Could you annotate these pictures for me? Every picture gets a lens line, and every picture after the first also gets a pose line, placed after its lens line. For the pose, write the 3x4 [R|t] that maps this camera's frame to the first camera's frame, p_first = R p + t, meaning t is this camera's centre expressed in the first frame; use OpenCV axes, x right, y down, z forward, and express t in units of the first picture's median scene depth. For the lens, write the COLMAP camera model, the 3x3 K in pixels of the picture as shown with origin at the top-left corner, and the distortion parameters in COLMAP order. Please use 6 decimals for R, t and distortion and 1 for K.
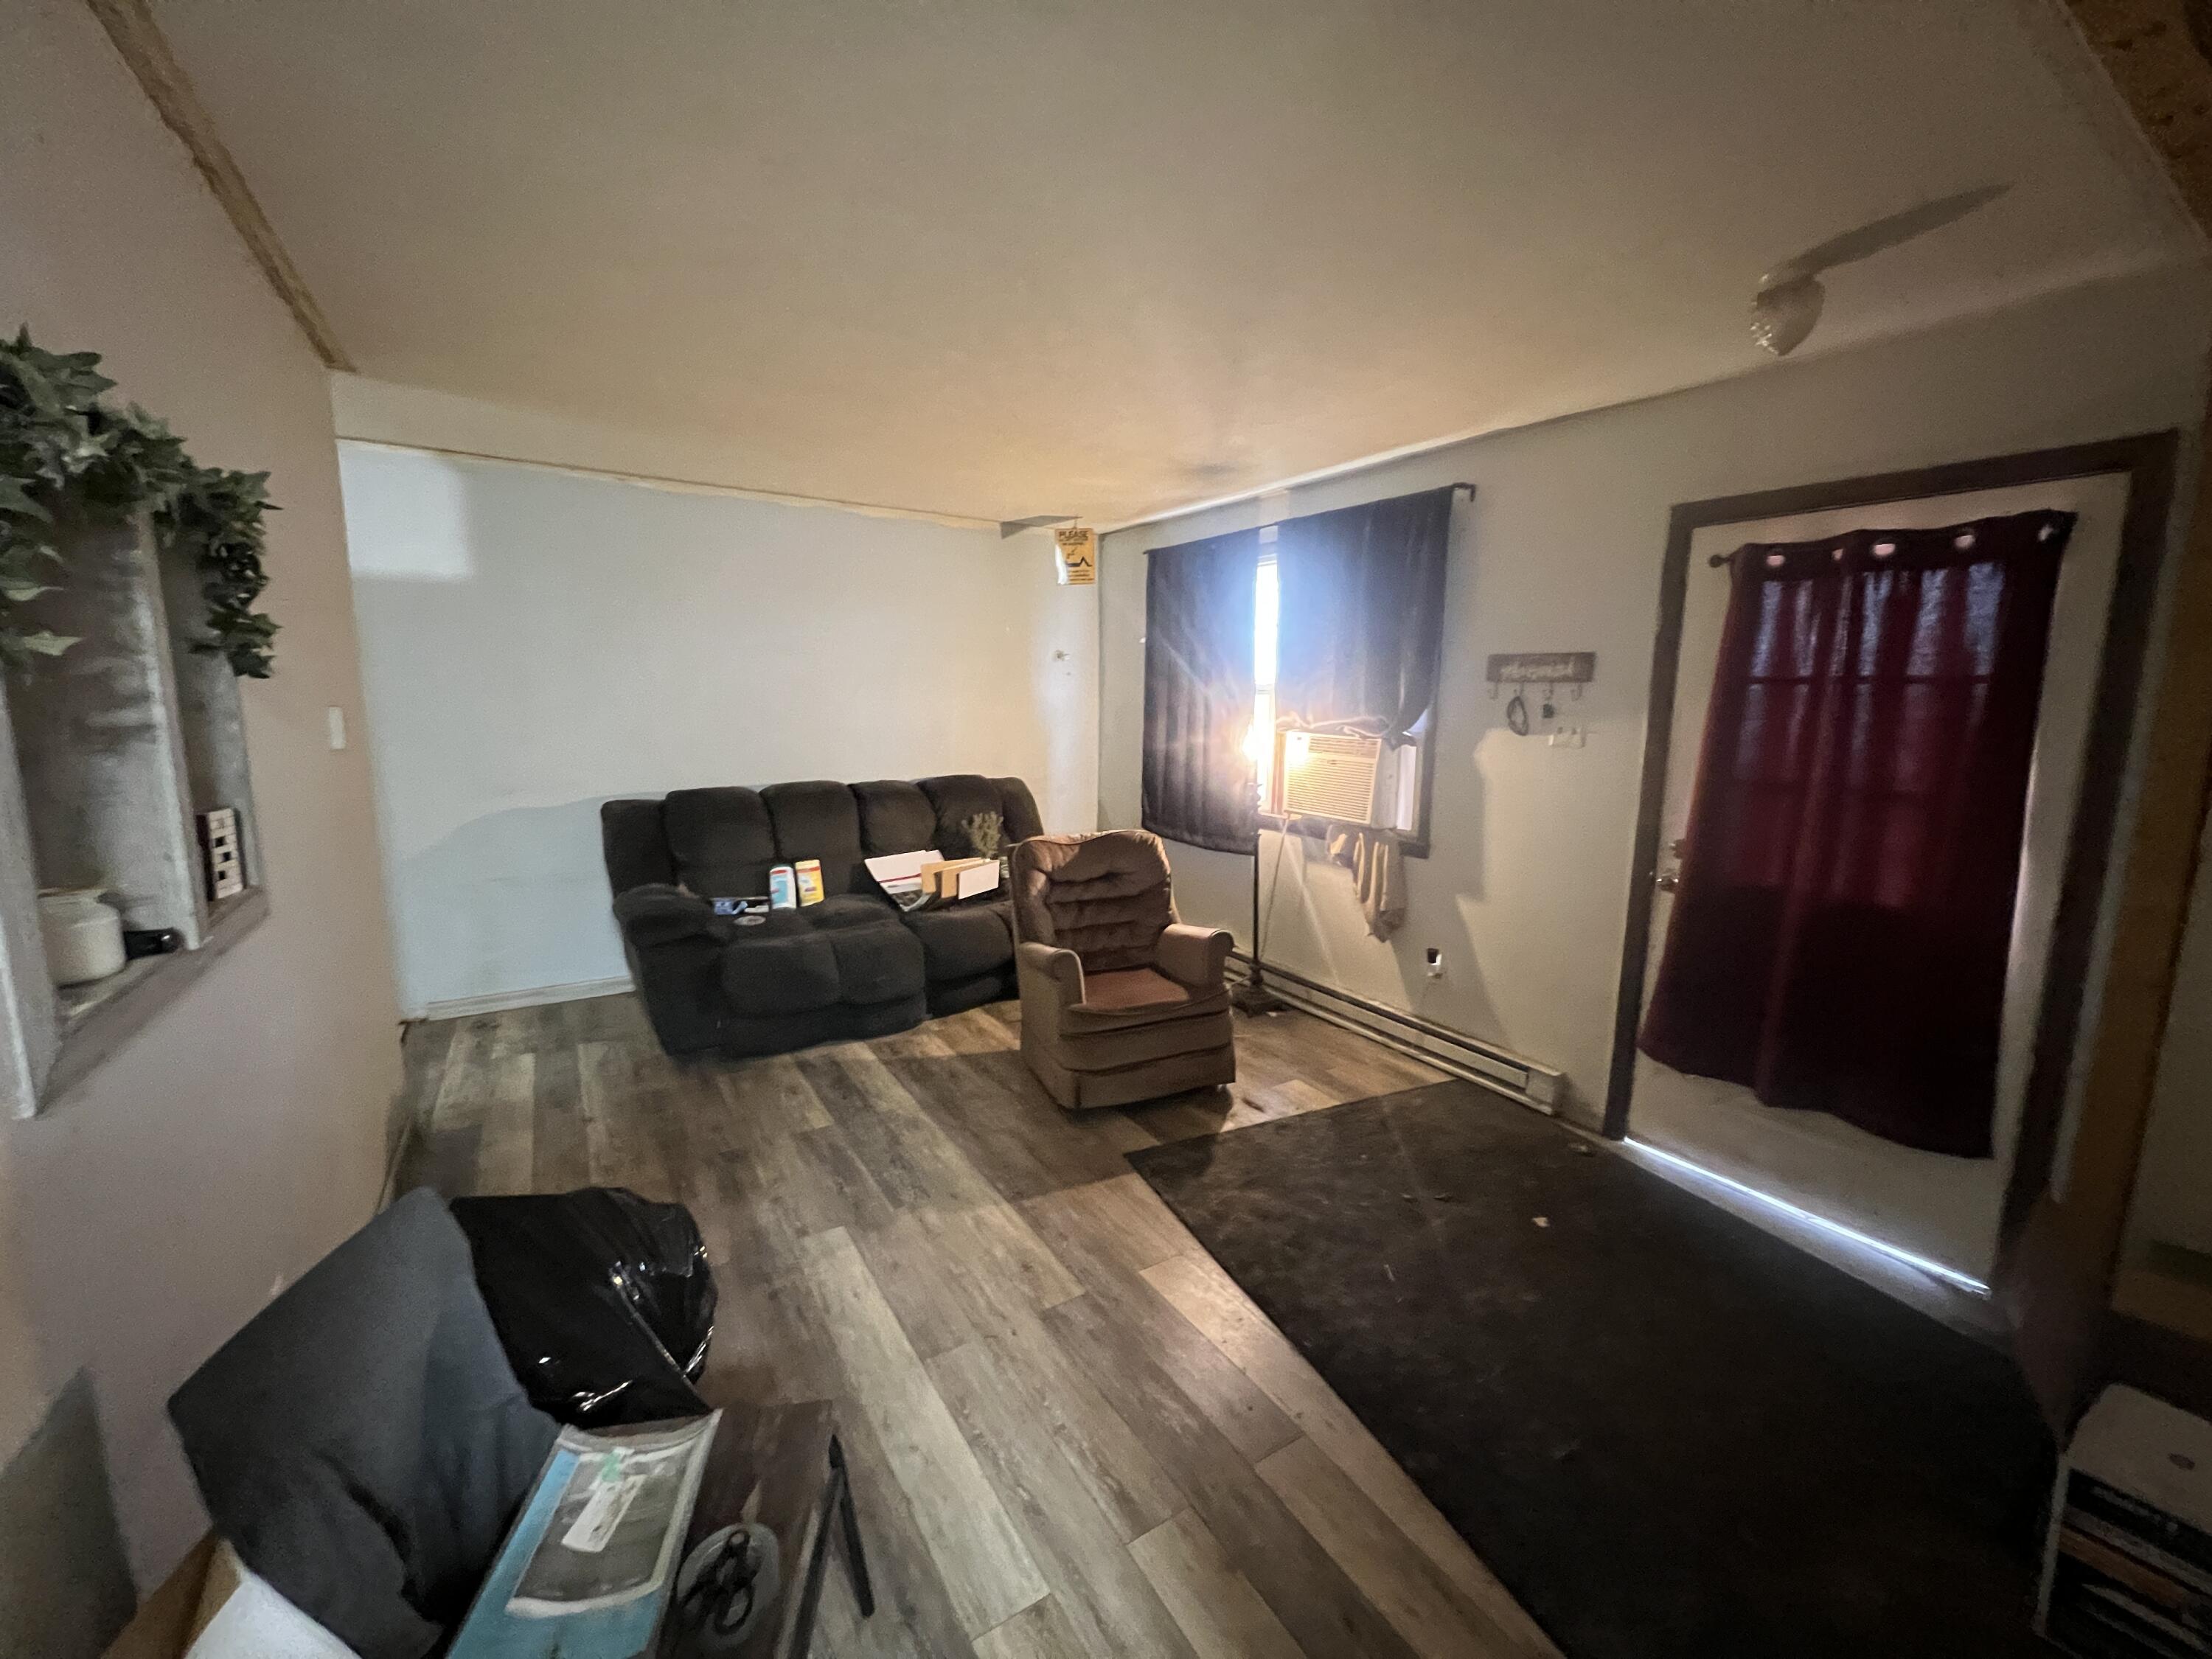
lens RADIAL K [[884.1, 0, 1101.1], [0, 884.1, 826.3], [0, 0, 1]] dist [0.000693, -0.000115]
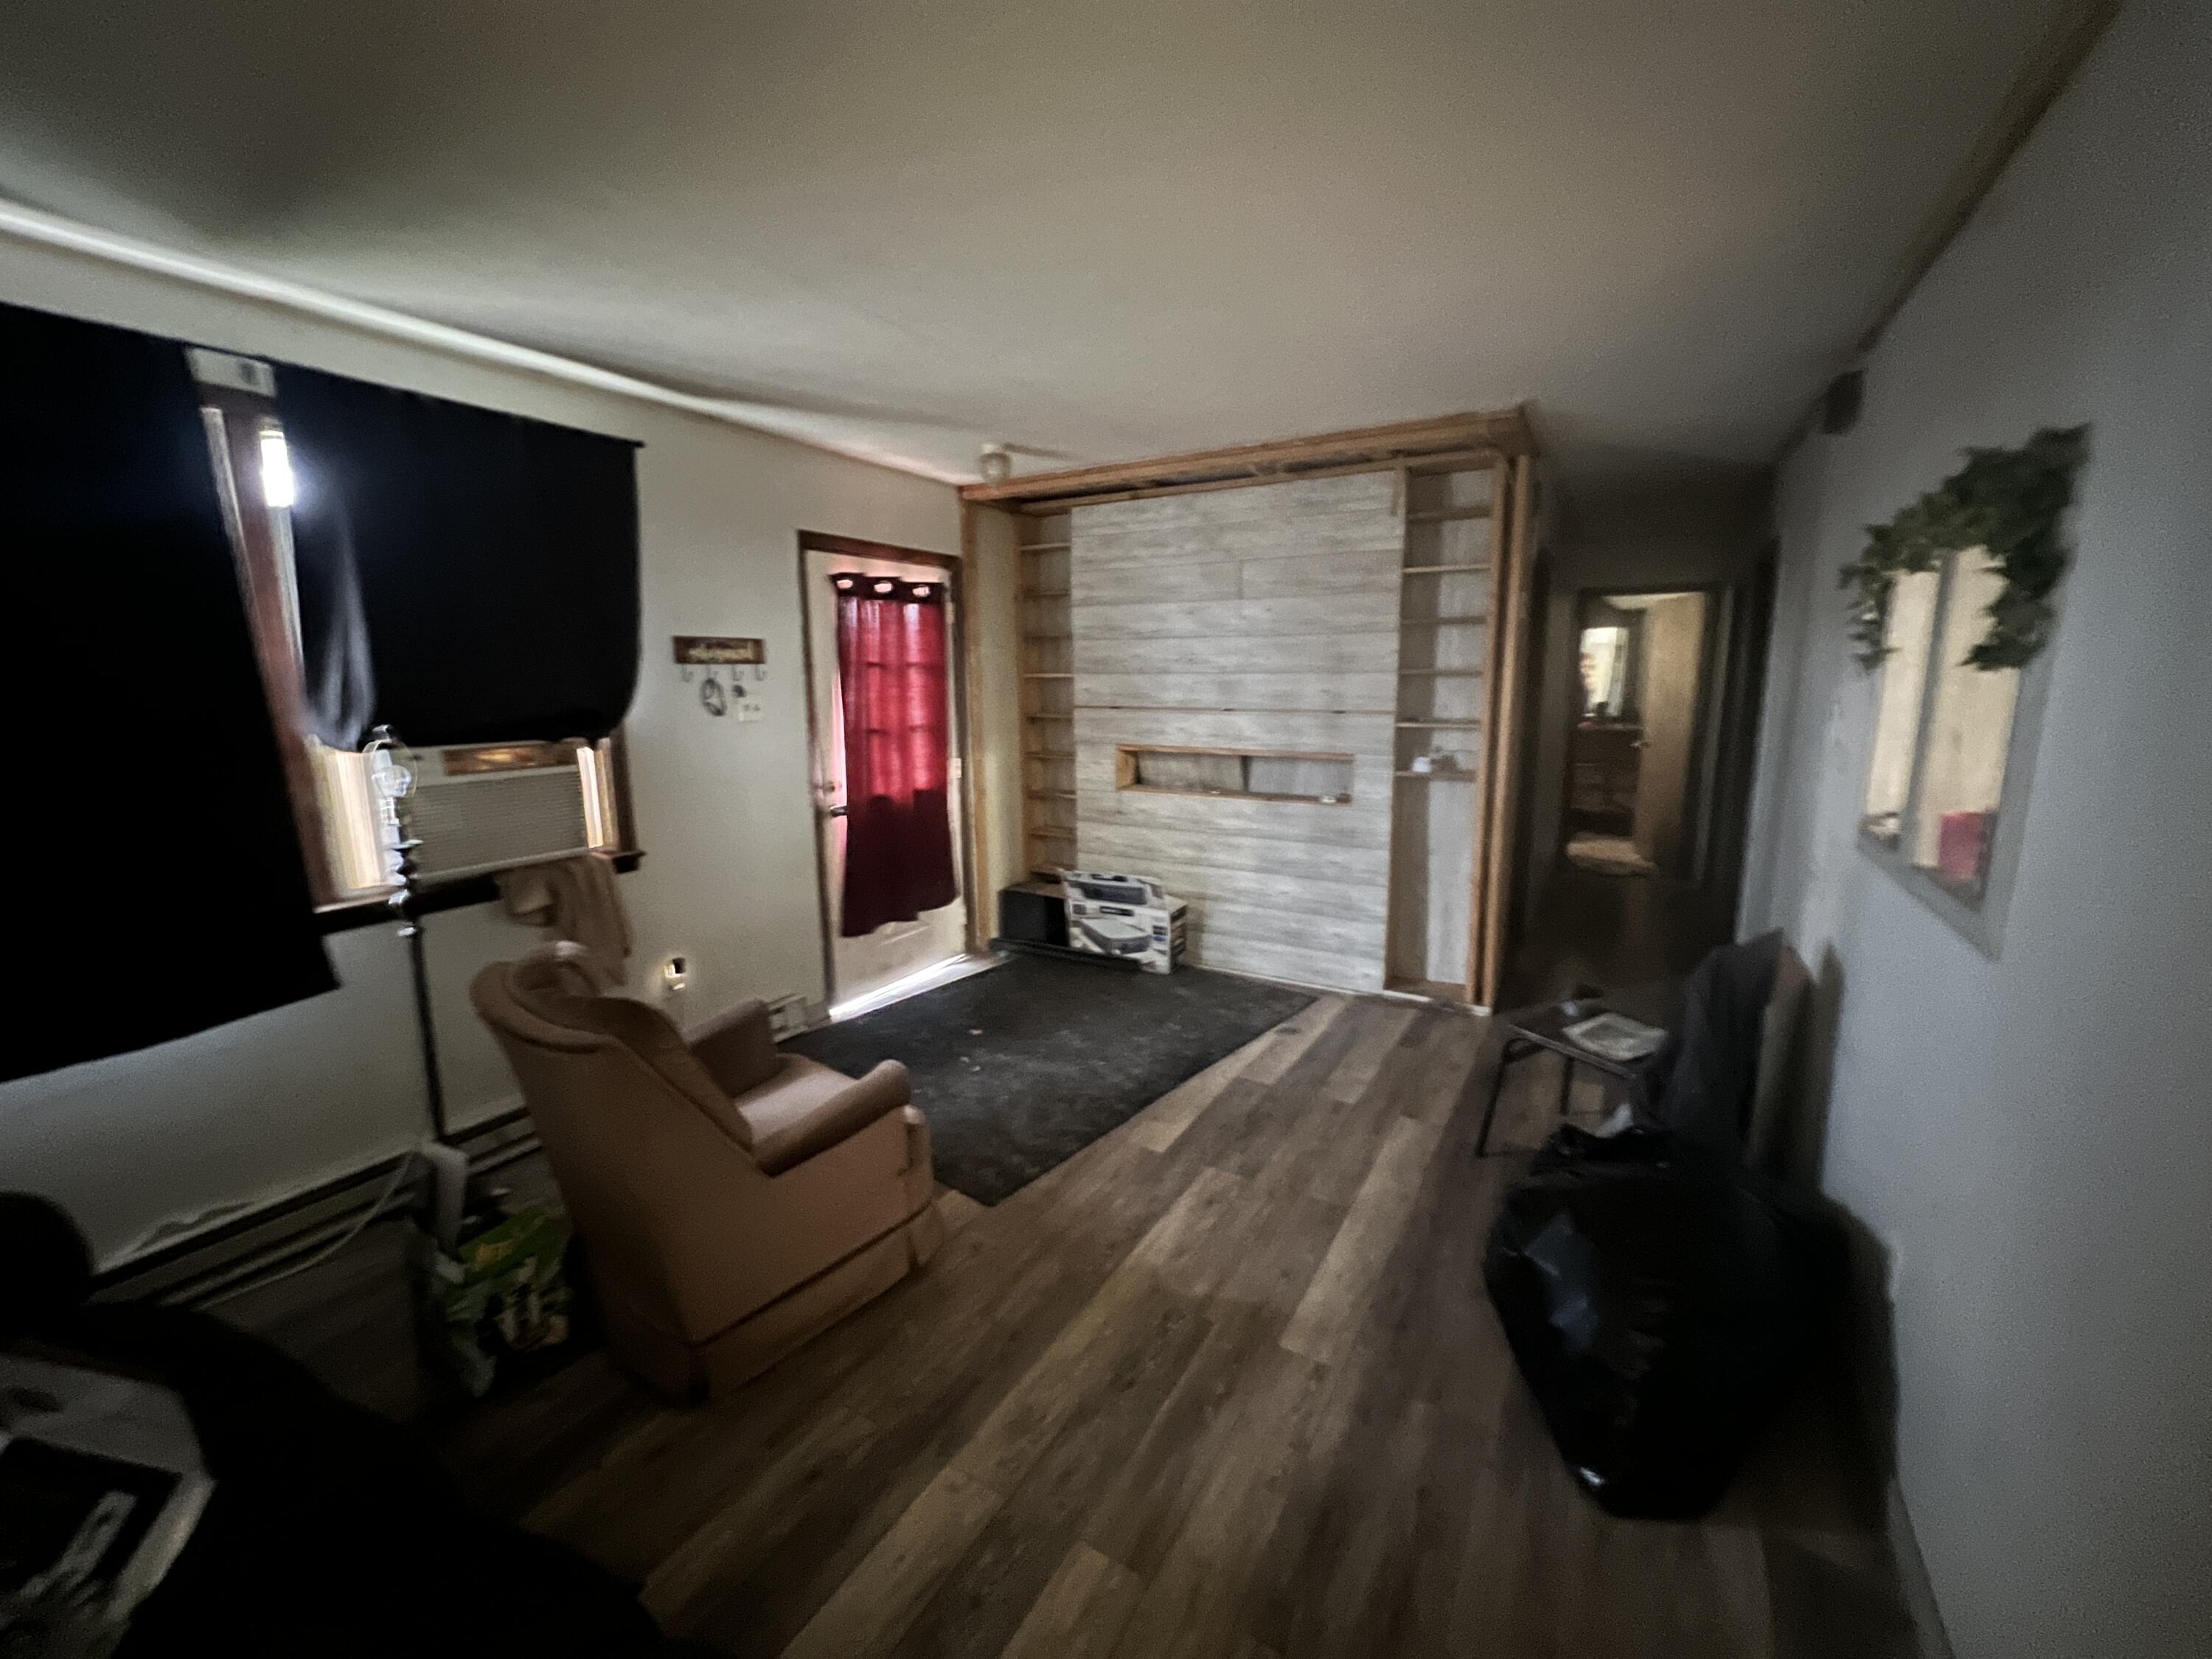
lens RADIAL K [[880.2, 0, 1098.1], [0, 880.2, 828.2], [0, 0, 1]] dist [-0.001315, -0.000183]
pose [[-0.447755, -0.166590, 0.878501, -0.746468], [0.138666, 0.957668, 0.252277, -0.199443], [-0.883339, 0.234777, -0.405700, 1.200917]]
